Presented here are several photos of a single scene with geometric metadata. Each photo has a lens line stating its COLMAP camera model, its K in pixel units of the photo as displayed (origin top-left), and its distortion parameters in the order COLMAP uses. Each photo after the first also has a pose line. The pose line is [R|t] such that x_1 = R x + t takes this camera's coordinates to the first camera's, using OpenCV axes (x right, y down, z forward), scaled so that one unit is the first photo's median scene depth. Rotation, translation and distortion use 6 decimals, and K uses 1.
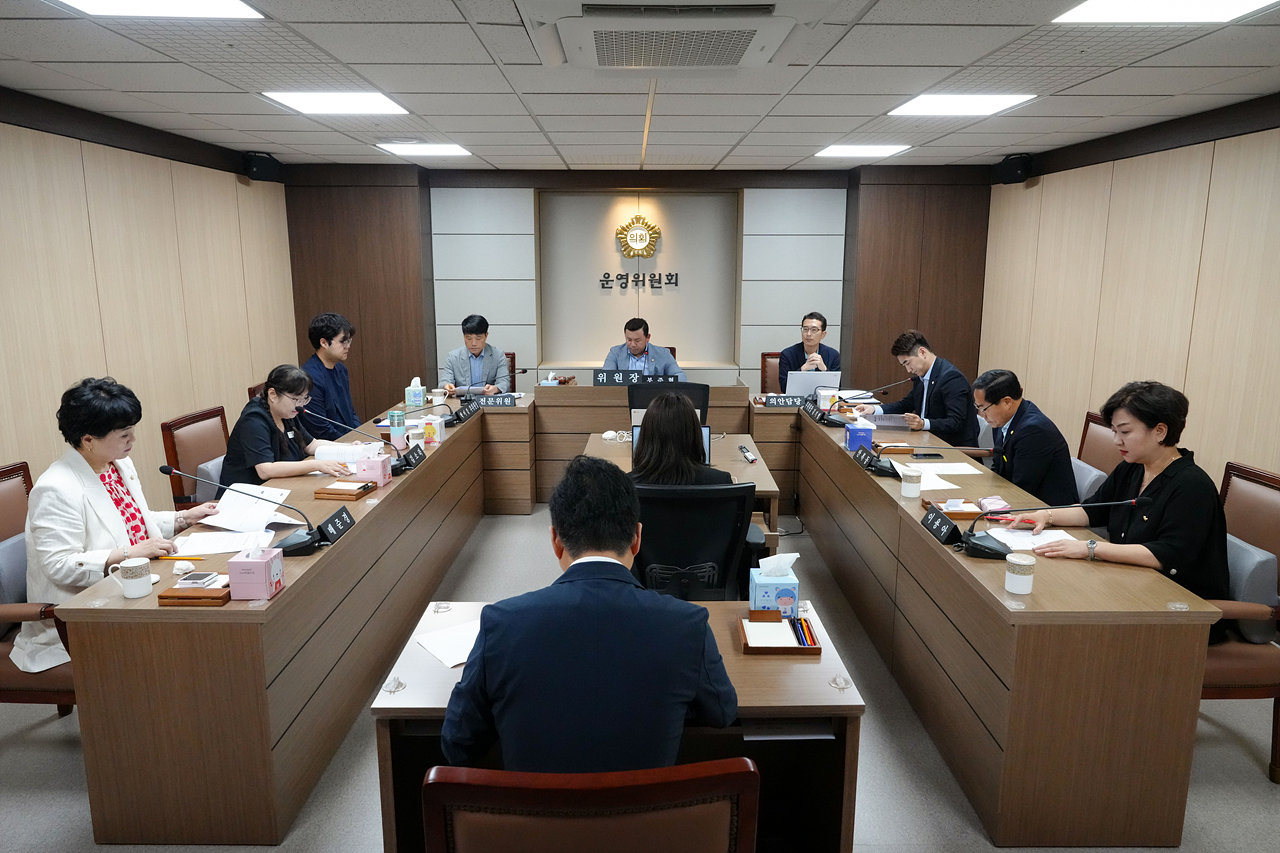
lens RADIAL K [[871.3, 0, 640.0], [0, 871.3, 426.5], [0, 0, 1]] dist [-0.001674, -0.000280]
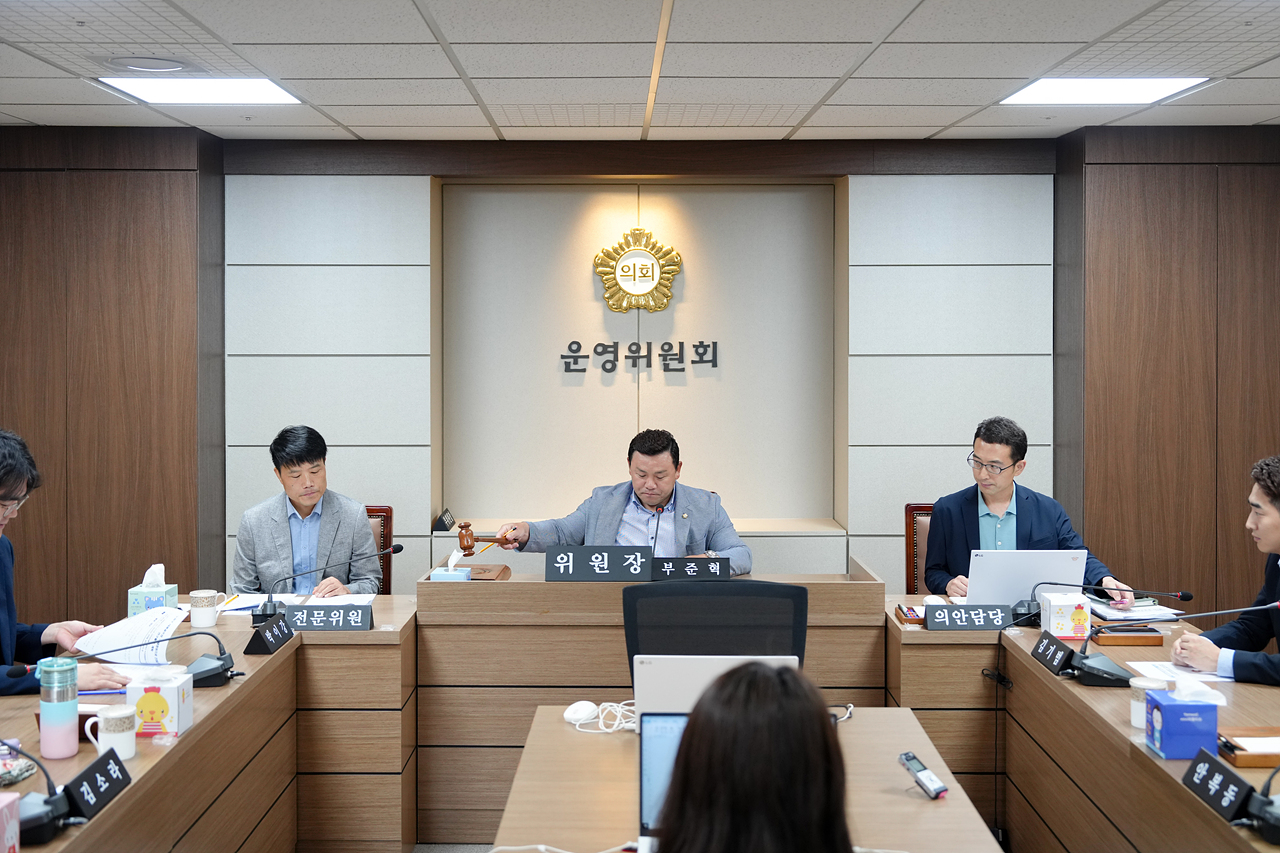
lens RADIAL K [[1510.0, 0, 640.0], [0, 1510.0, 426.5], [0, 0, 1]] dist [-0.021634, -0.018807]
pose [[0.999982, -0.001924, 0.005641, -0.006522], [0.002596, 0.992575, -0.121604, -0.024907], [-0.005365, 0.121617, 0.992563, 0.162445]]
